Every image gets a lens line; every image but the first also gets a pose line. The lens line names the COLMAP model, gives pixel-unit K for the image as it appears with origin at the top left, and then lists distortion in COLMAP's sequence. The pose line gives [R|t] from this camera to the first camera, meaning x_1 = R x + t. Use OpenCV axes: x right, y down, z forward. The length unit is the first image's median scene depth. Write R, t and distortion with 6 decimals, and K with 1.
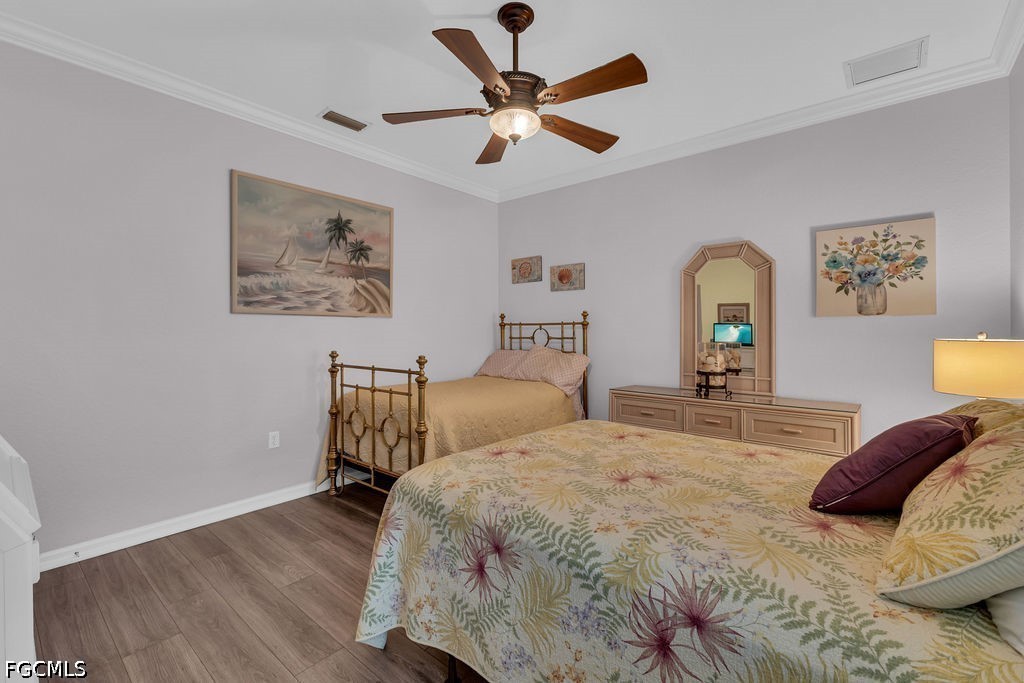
lens RADIAL K [[444.8, 0, 514.4], [0, 444.8, 334.1], [0, 0, 1]] dist [0.002767, -0.000113]
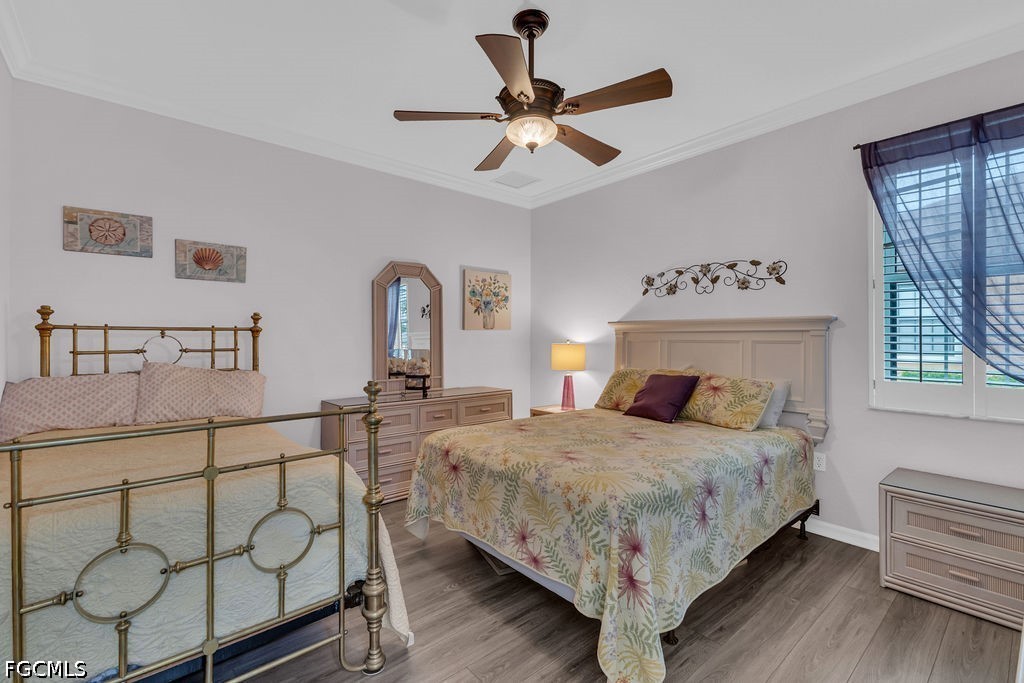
lens RADIAL K [[444.8, 0, 513.9], [0, 444.8, 339.6], [0, 0, 1]] dist [0.002767, -0.000113]
pose [[0.166825, -0.001610, 0.985985, -0.539132], [0.007511, 0.999972, 0.000362, -0.004437], [-0.985958, 0.007345, 0.166832, 0.478693]]
